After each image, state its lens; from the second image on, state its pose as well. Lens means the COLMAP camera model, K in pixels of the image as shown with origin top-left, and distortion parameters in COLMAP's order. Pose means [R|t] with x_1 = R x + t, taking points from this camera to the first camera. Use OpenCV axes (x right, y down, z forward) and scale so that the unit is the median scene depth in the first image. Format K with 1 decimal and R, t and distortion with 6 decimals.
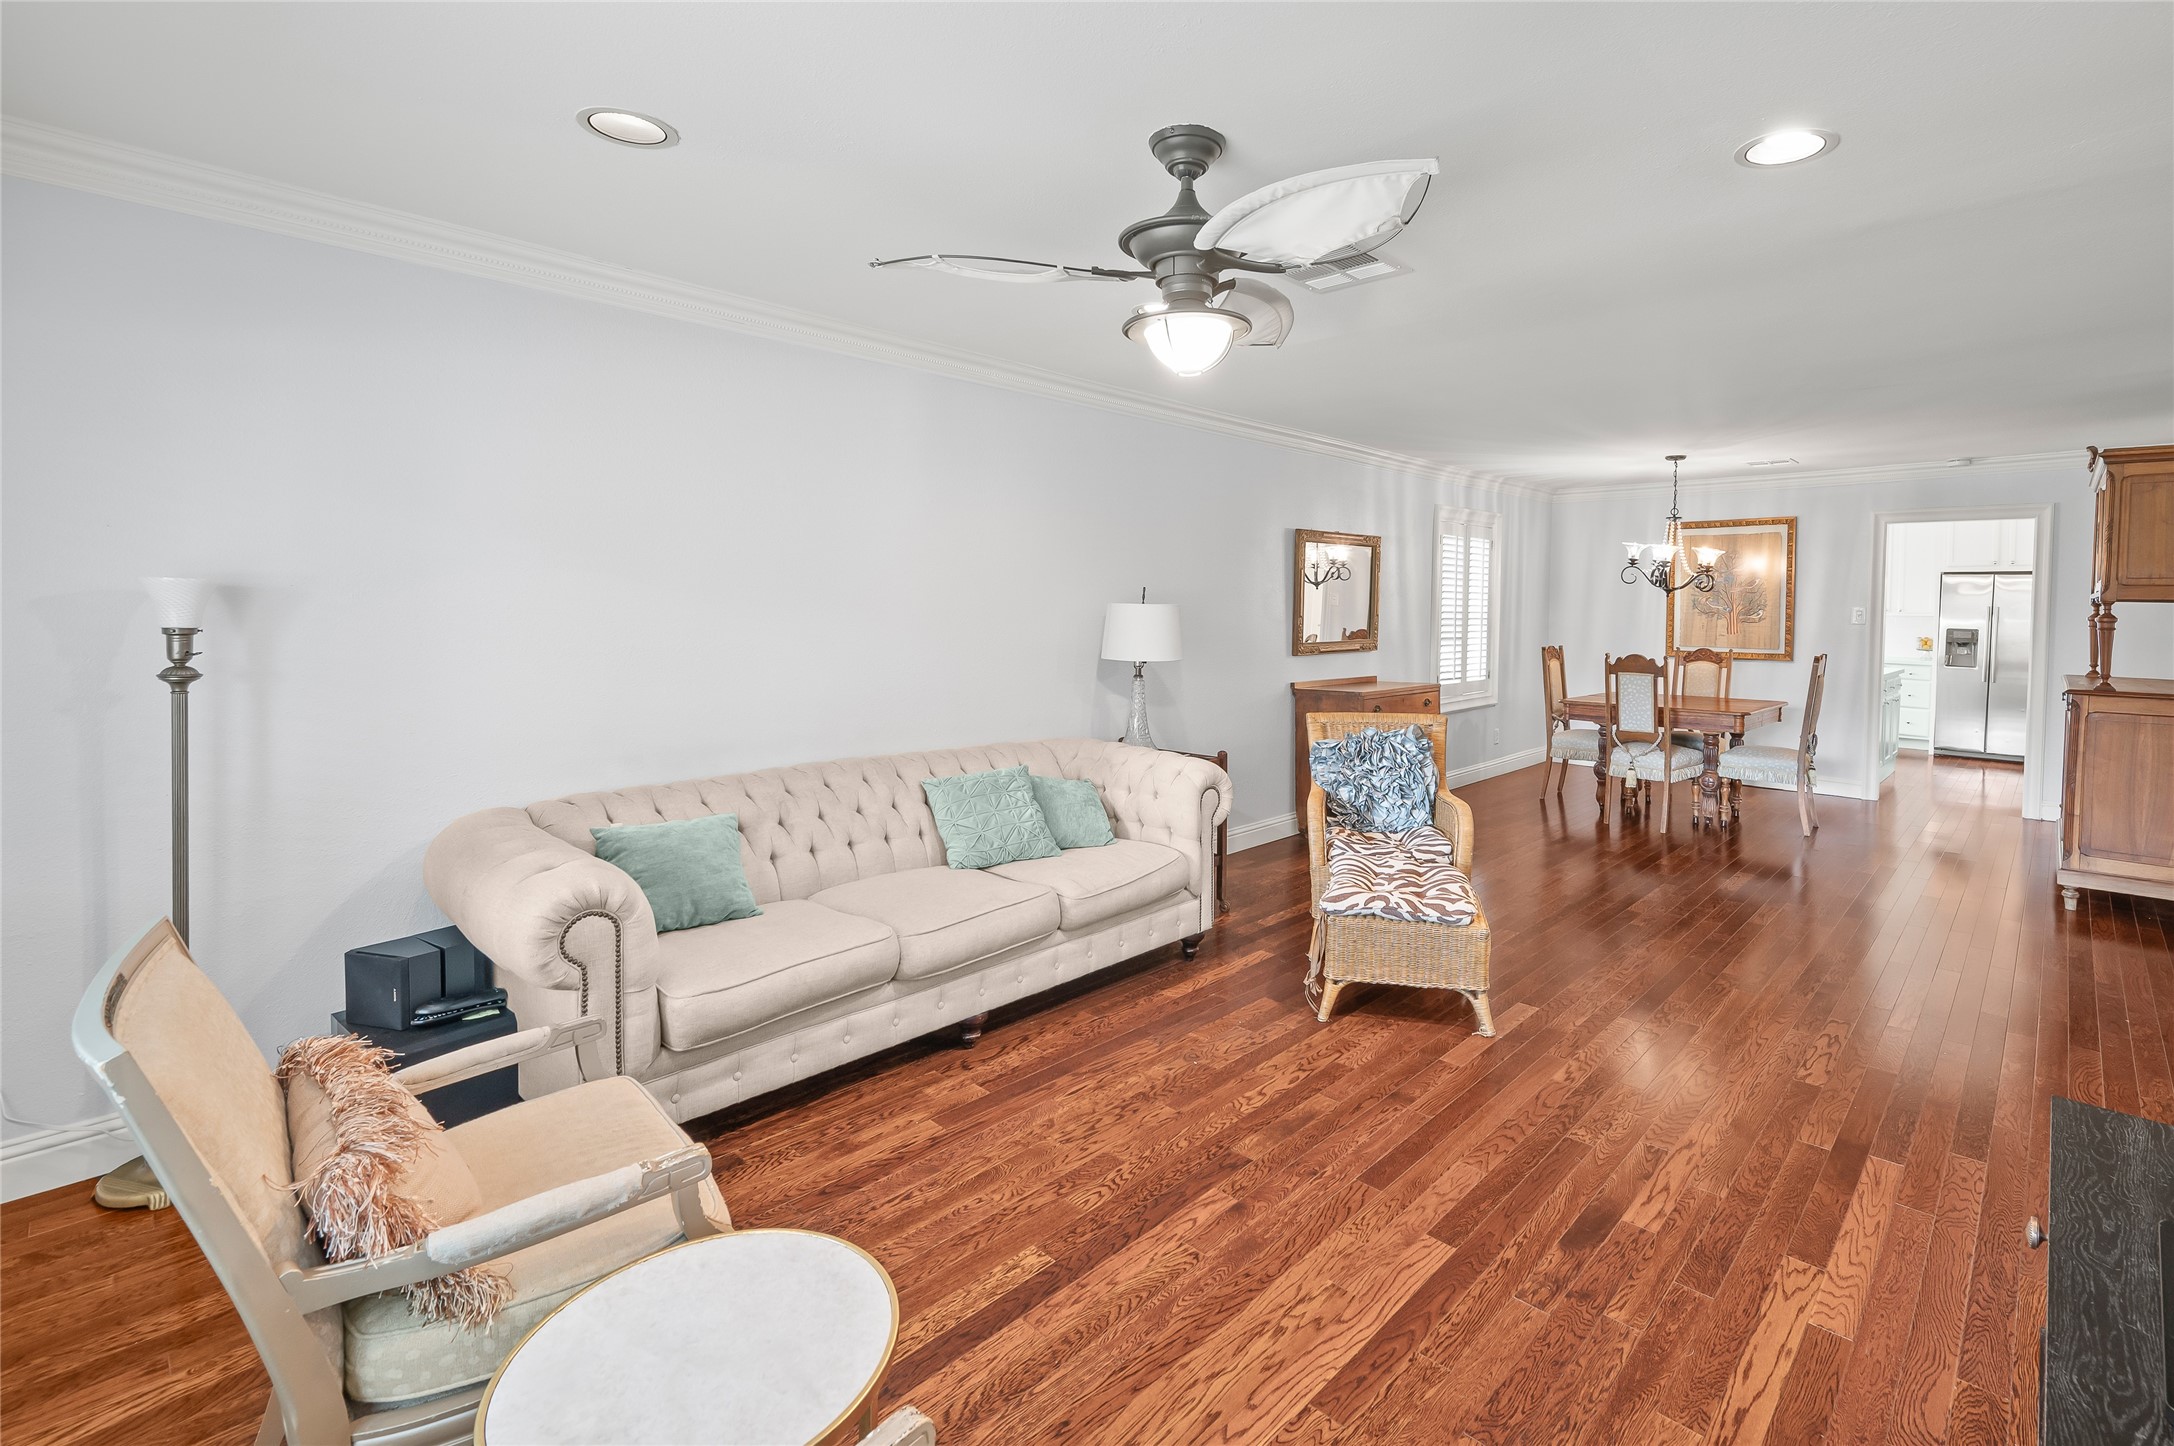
lens RADIAL K [[934.7, 0, 1178.2], [0, 934.7, 644.1], [0, 0, 1]] dist [-0.006695, 0.000486]
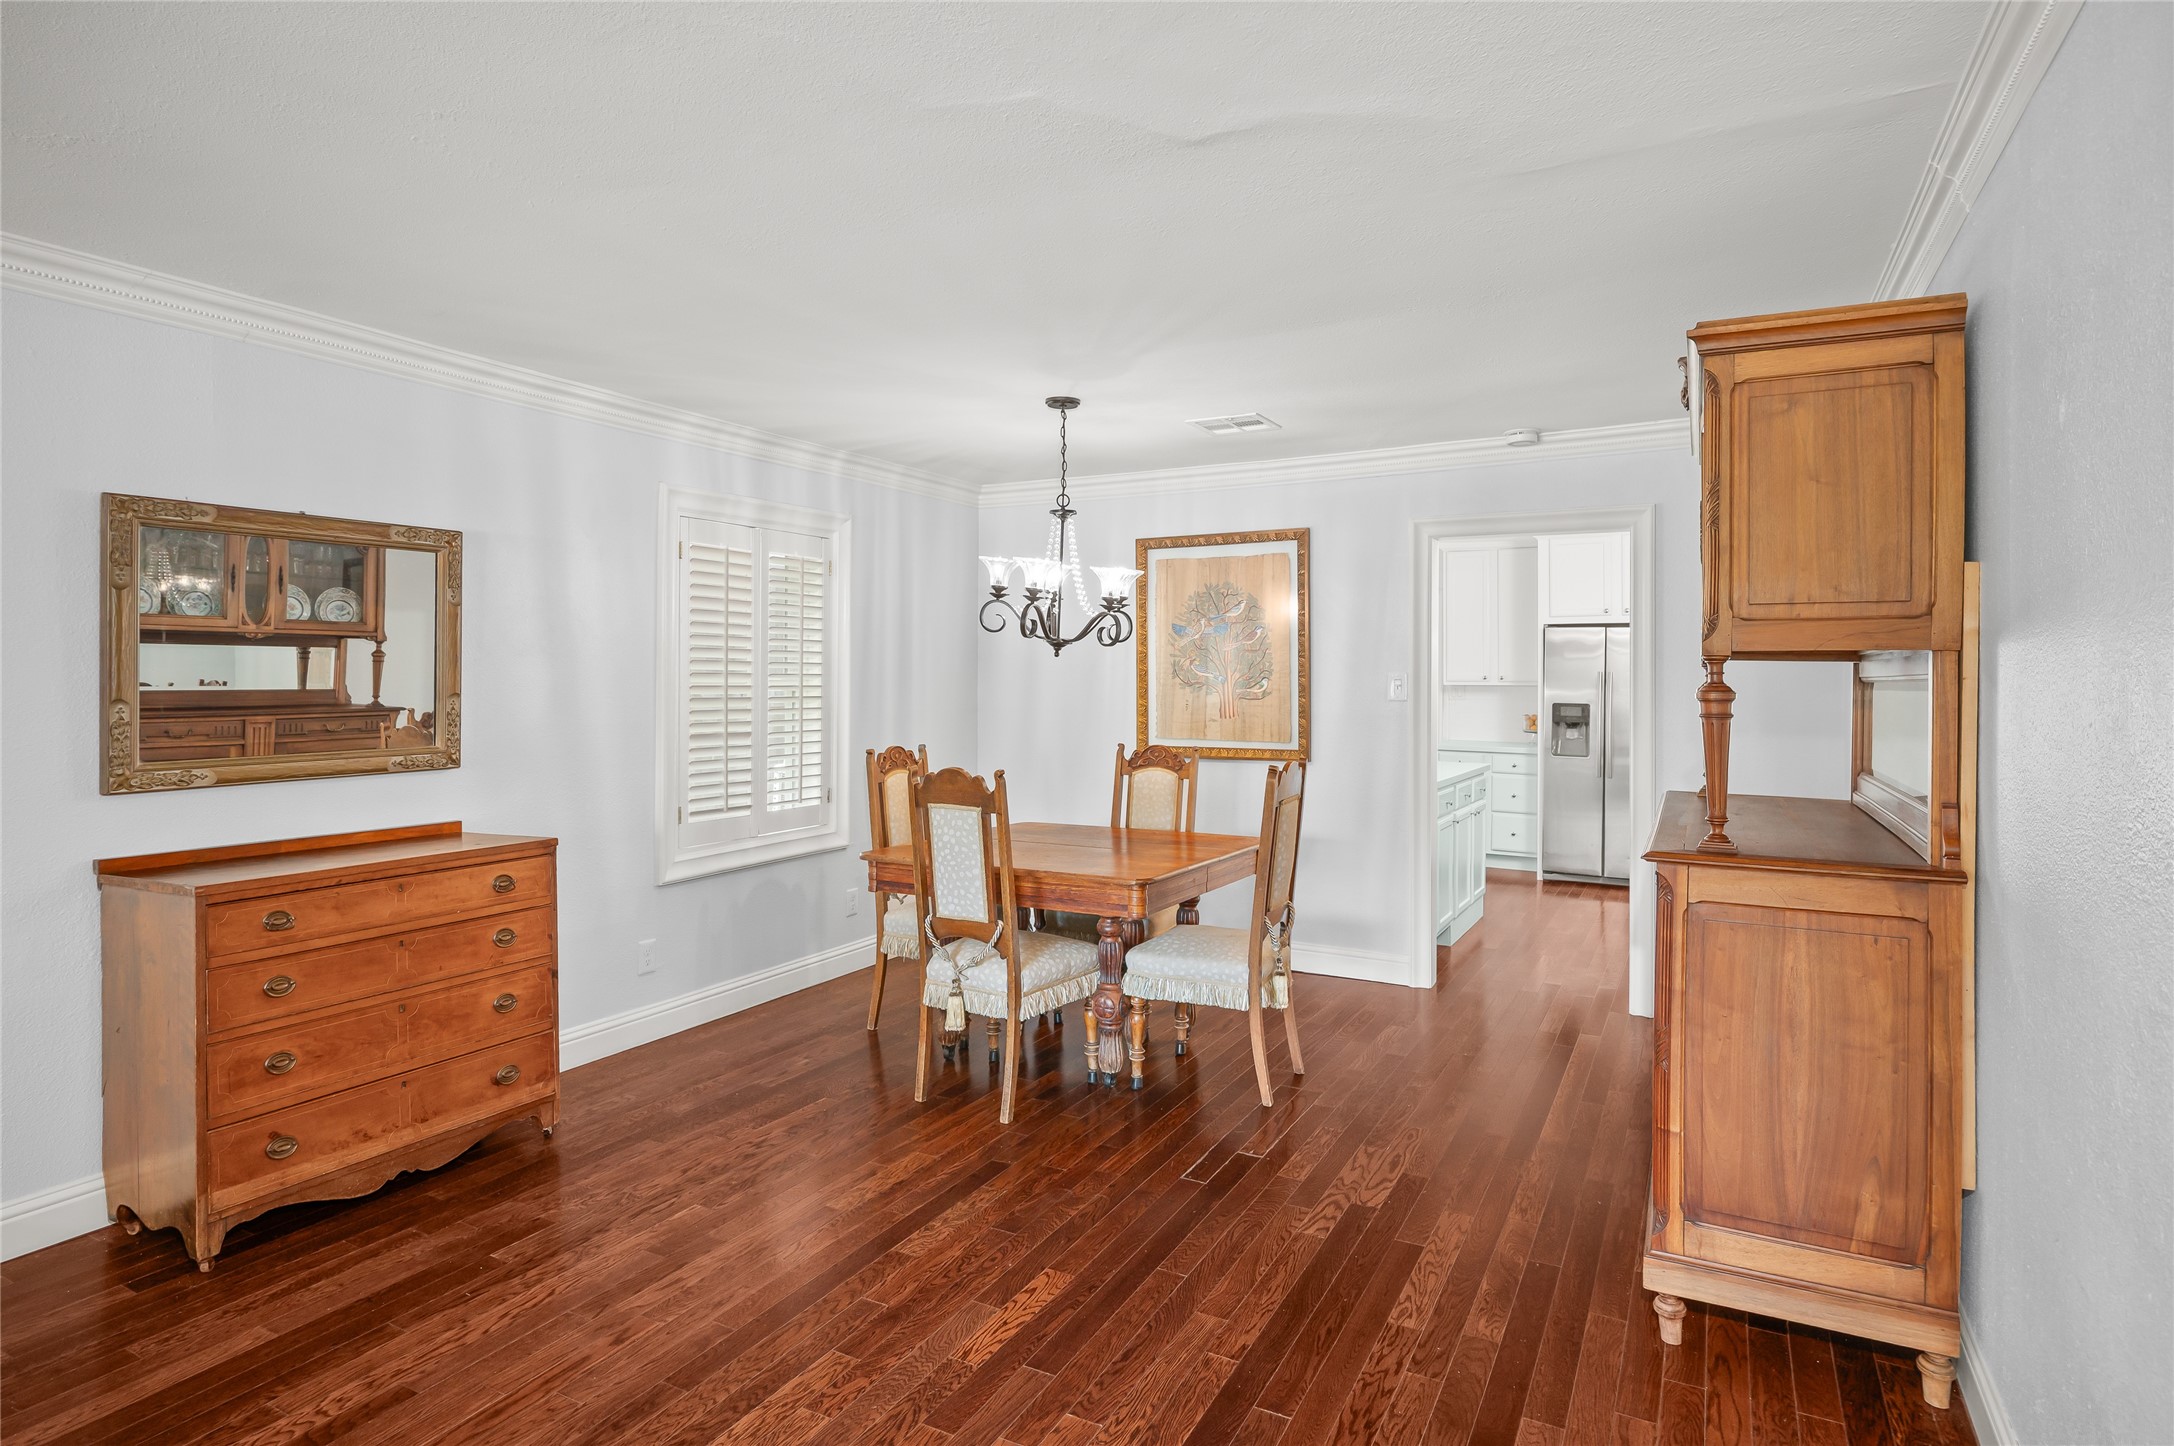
lens RADIAL K [[1111.8, 0, 1068.3], [0, 1111.8, 676.5], [0, 0, 1]] dist [-0.010848, 0.001414]
pose [[0.972215, -0.004606, 0.234044, 0.383666], [0.014247, 0.999117, -0.039518, -0.012889], [-0.233655, 0.041755, 0.971423, 0.371683]]
